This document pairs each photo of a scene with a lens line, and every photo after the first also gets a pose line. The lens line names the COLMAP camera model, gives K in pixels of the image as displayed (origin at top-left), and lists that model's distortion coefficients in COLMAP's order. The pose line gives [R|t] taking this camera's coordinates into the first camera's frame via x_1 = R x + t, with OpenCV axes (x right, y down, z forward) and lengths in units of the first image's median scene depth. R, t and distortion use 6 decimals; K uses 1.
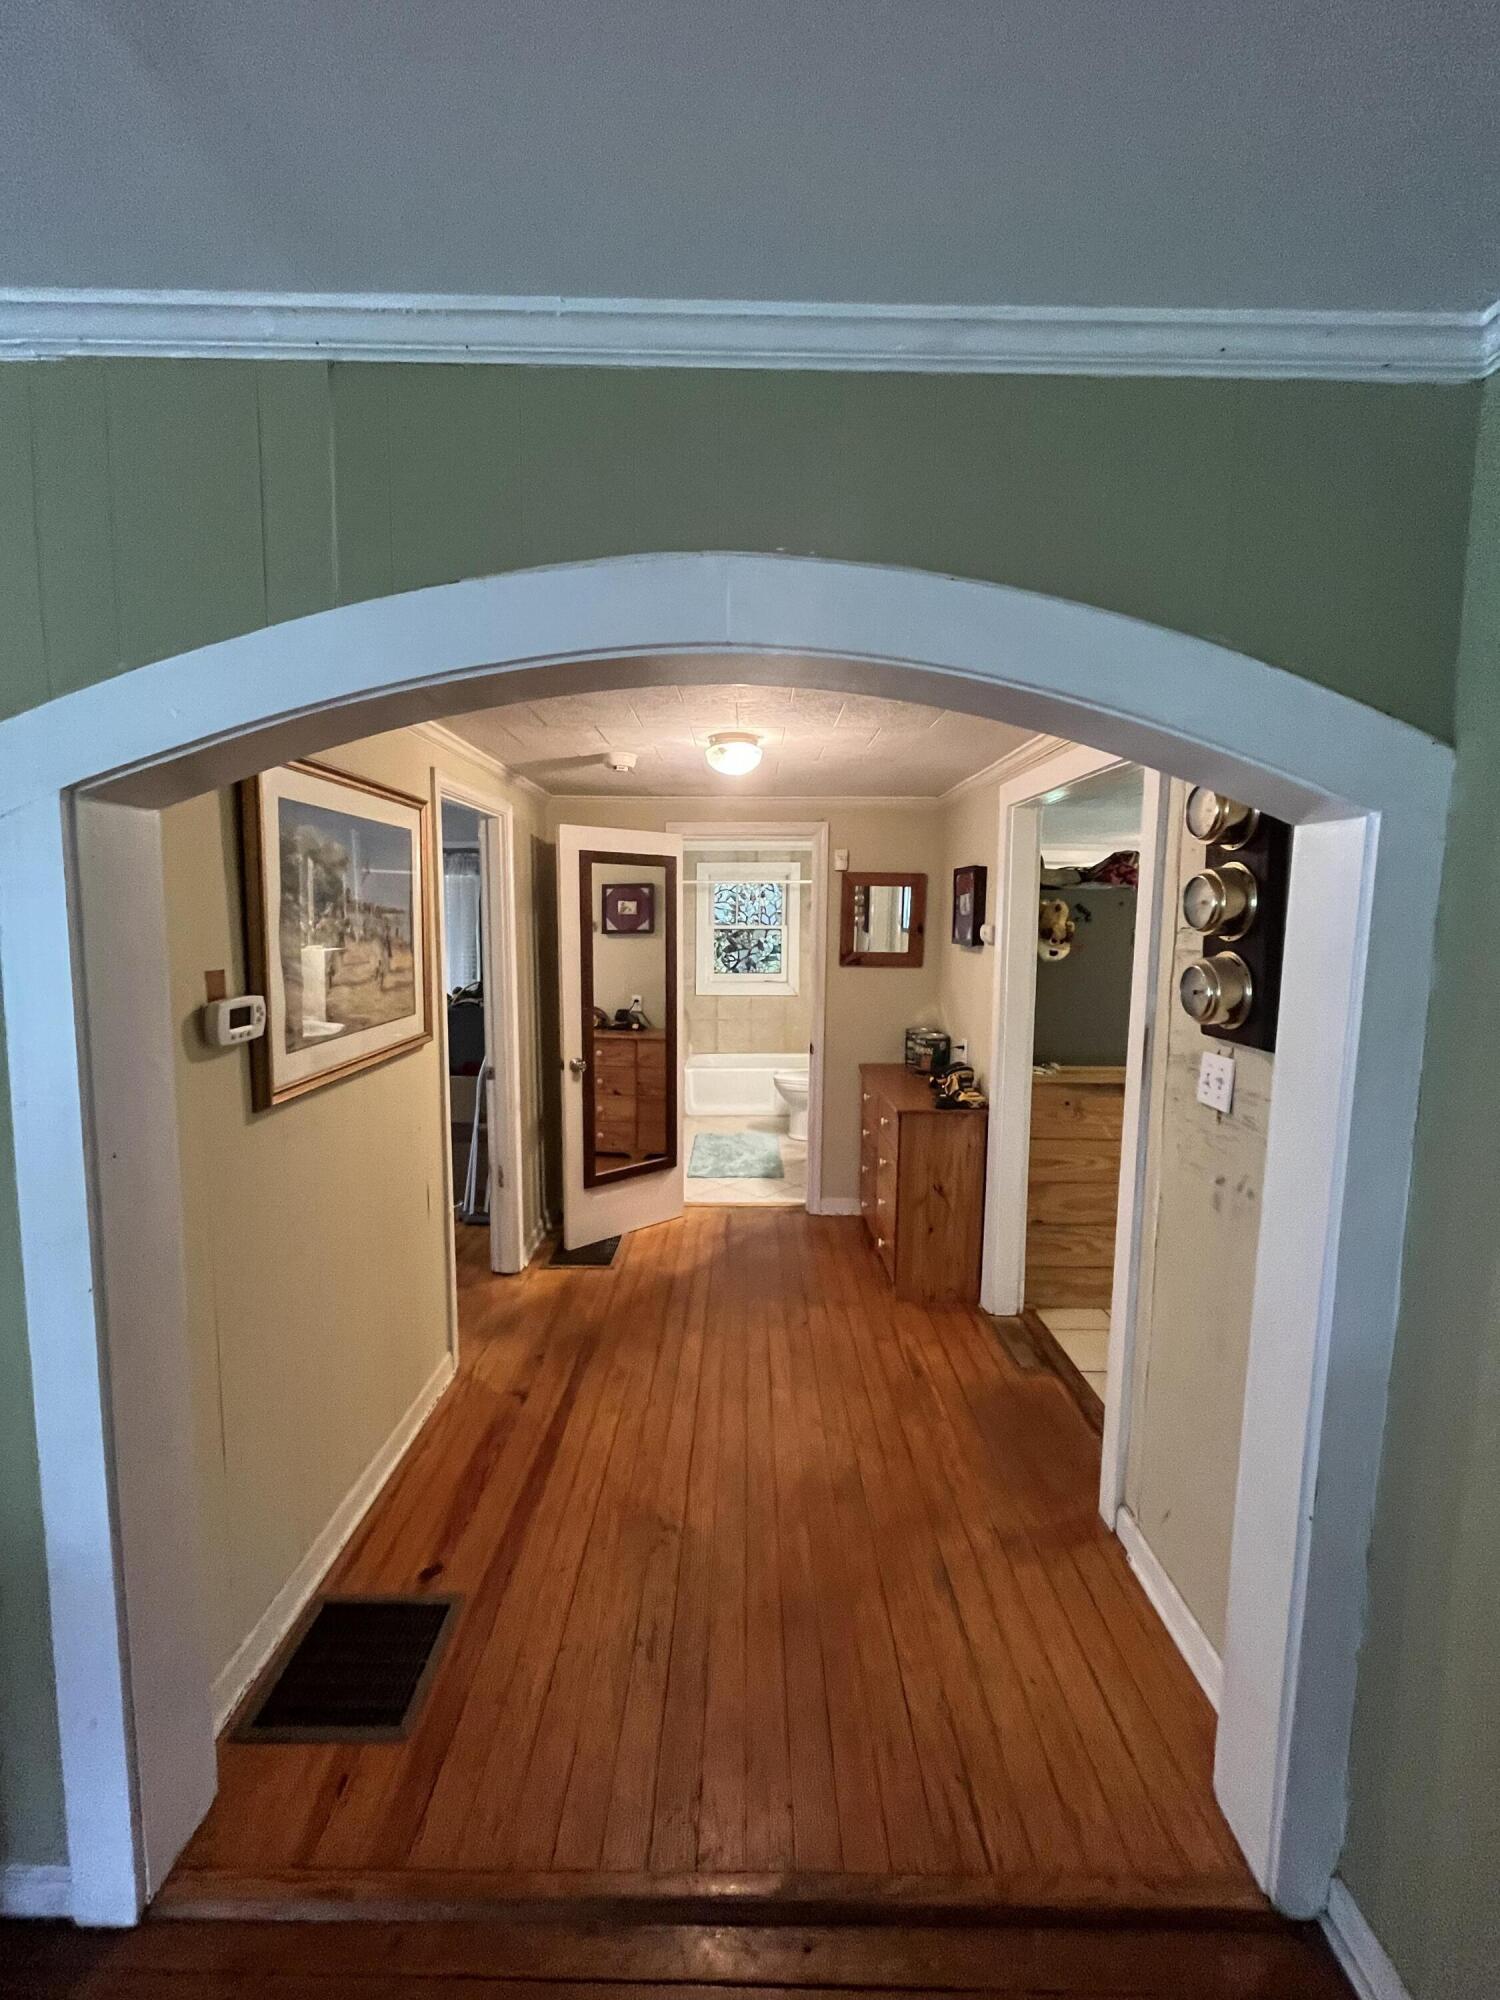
lens RADIAL K [[811.8, 0, 749.2], [0, 811.8, 1003.7], [0, 0, 1]] dist [-0.000195, -0.001223]
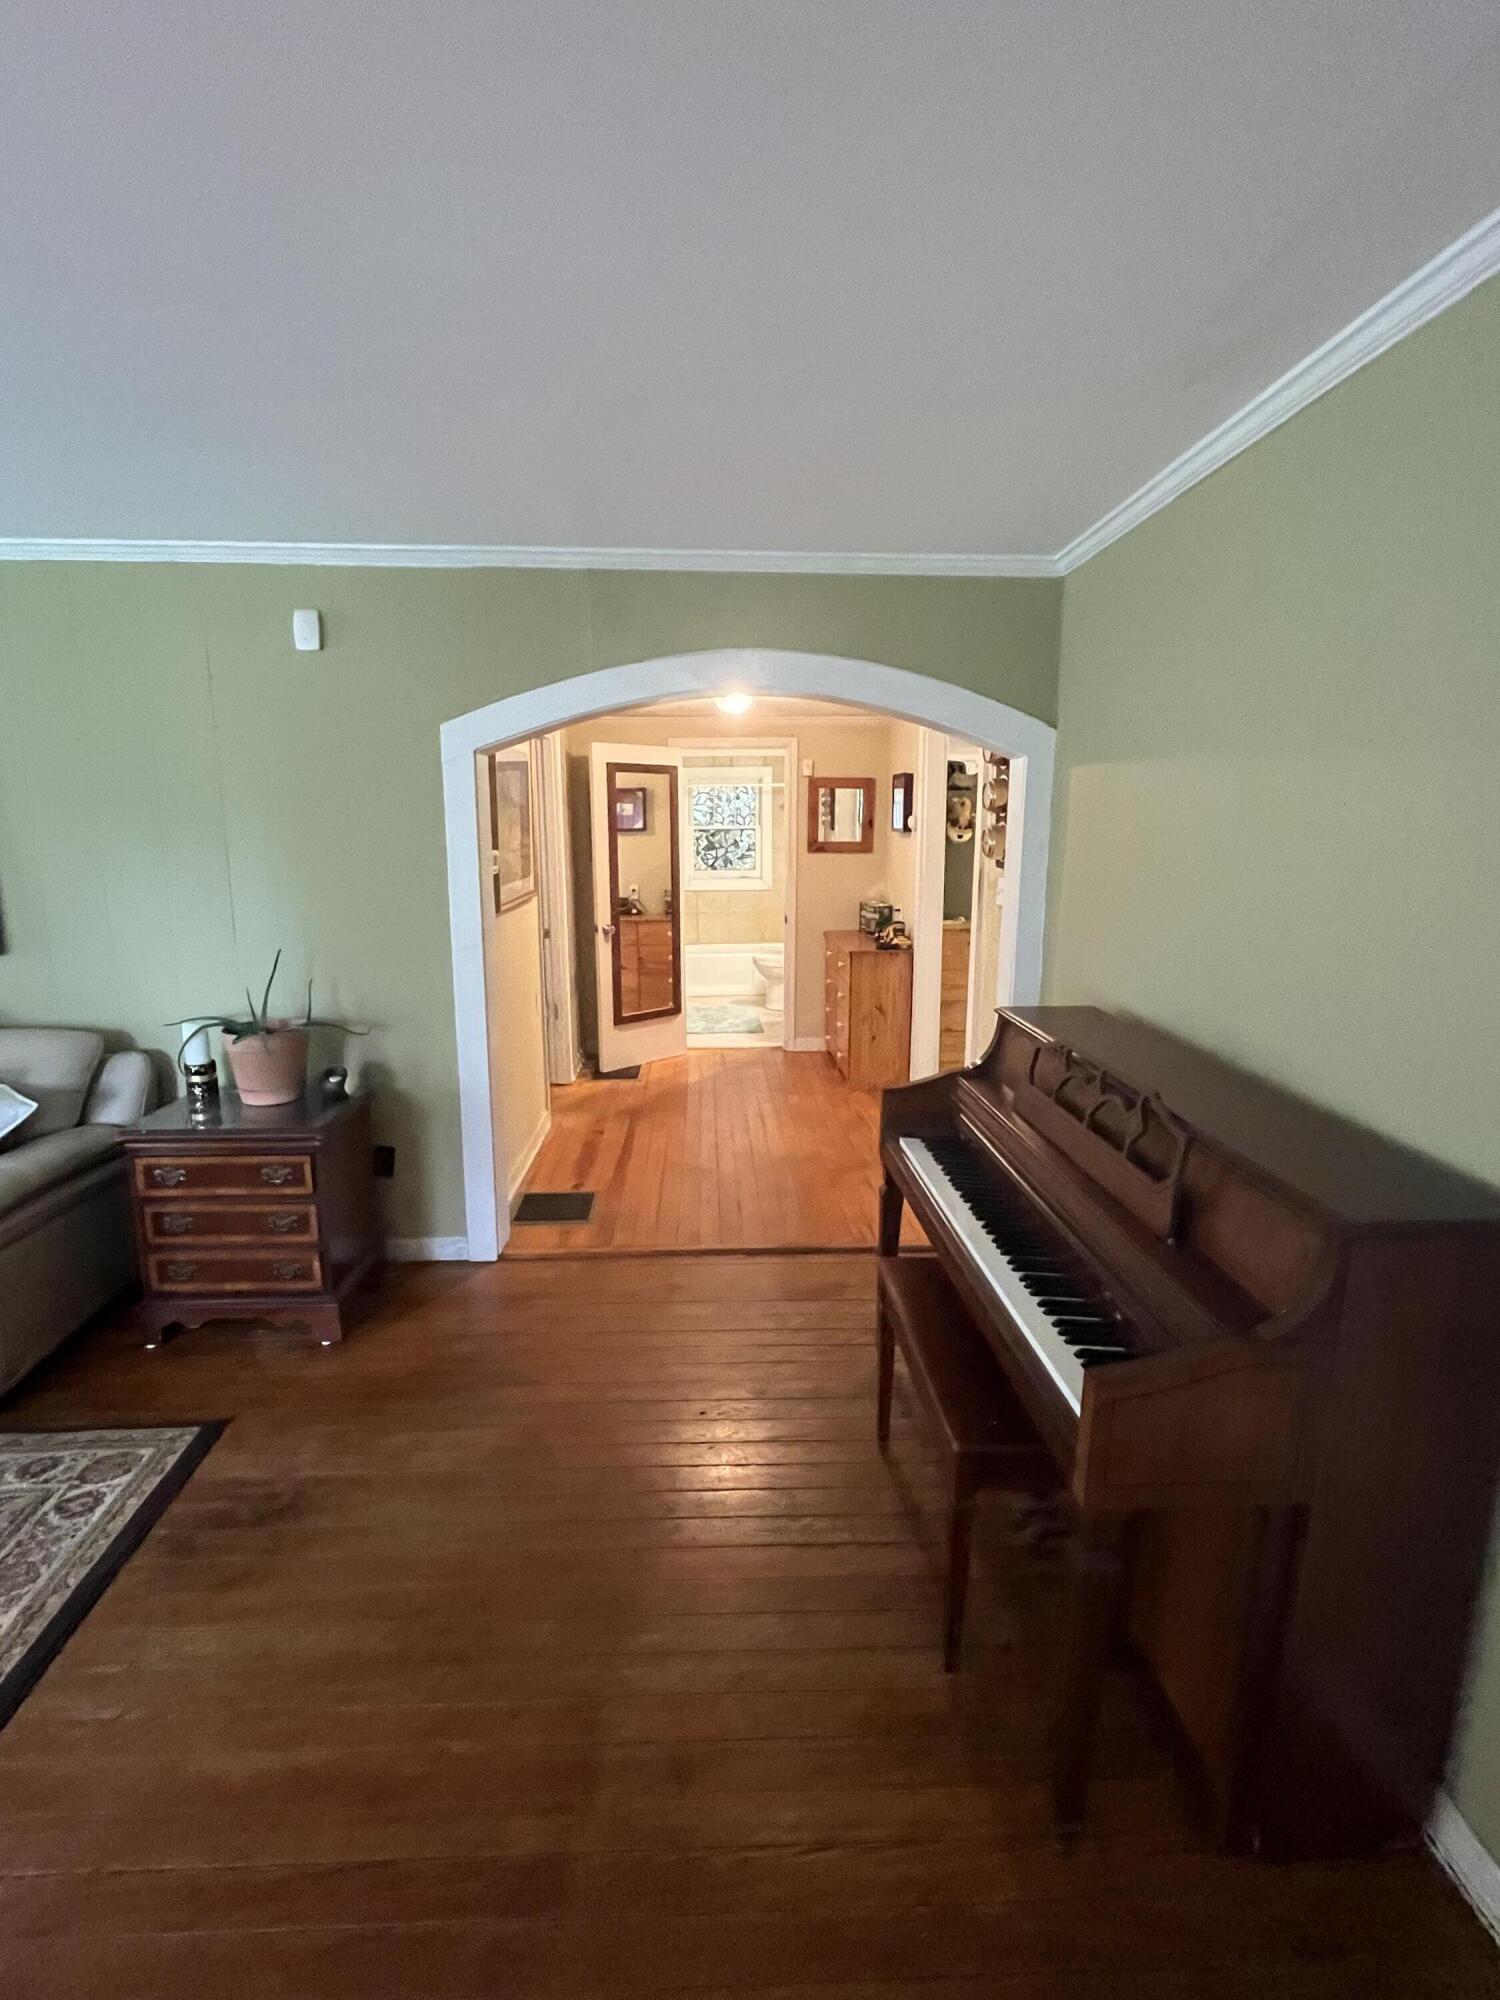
lens RADIAL K [[953.5, 0, 752.4], [0, 953.5, 999.7], [0, 0, 1]] dist [-0.001315, -0.000450]
pose [[0.998760, -0.017663, 0.046540, -0.062153], [0.014164, 0.997123, 0.074459, 0.091339], [-0.047721, -0.073707, 0.996137, -0.642104]]
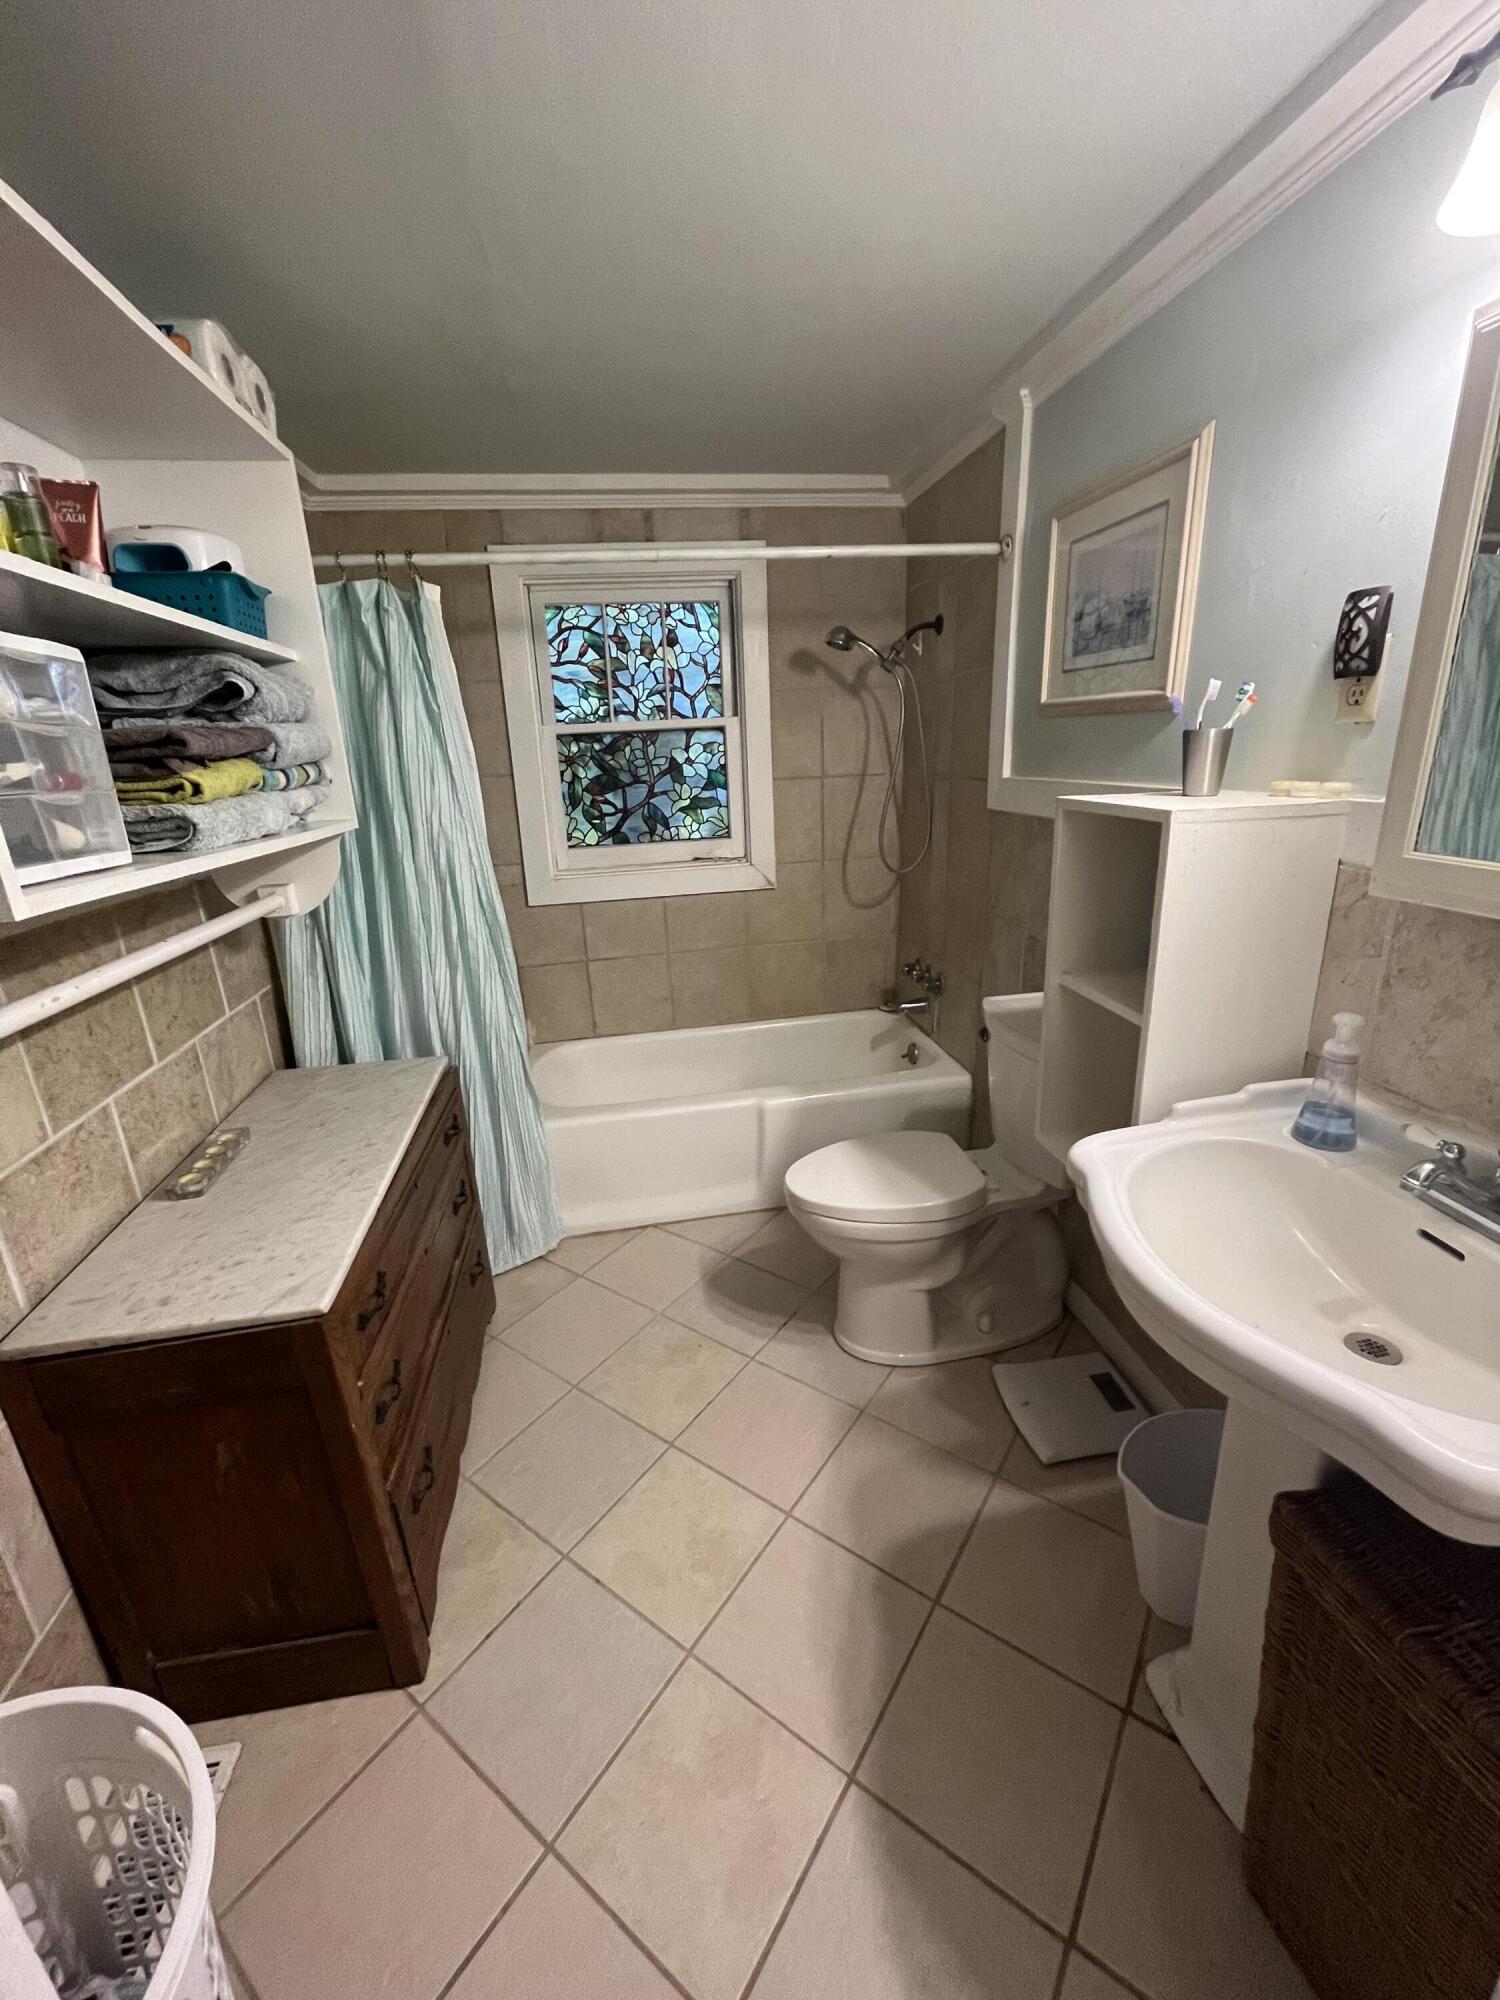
lens RADIAL K [[811.8, 0, 747.5], [0, 811.8, 1008.2], [0, 0, 1]] dist [-0.000195, -0.001223]
pose [[0.986715, -0.094010, 0.132498, -0.035946], [0.068407, 0.980163, 0.186016, -0.063840], [-0.147357, -0.174480, 0.973572, 1.288590]]
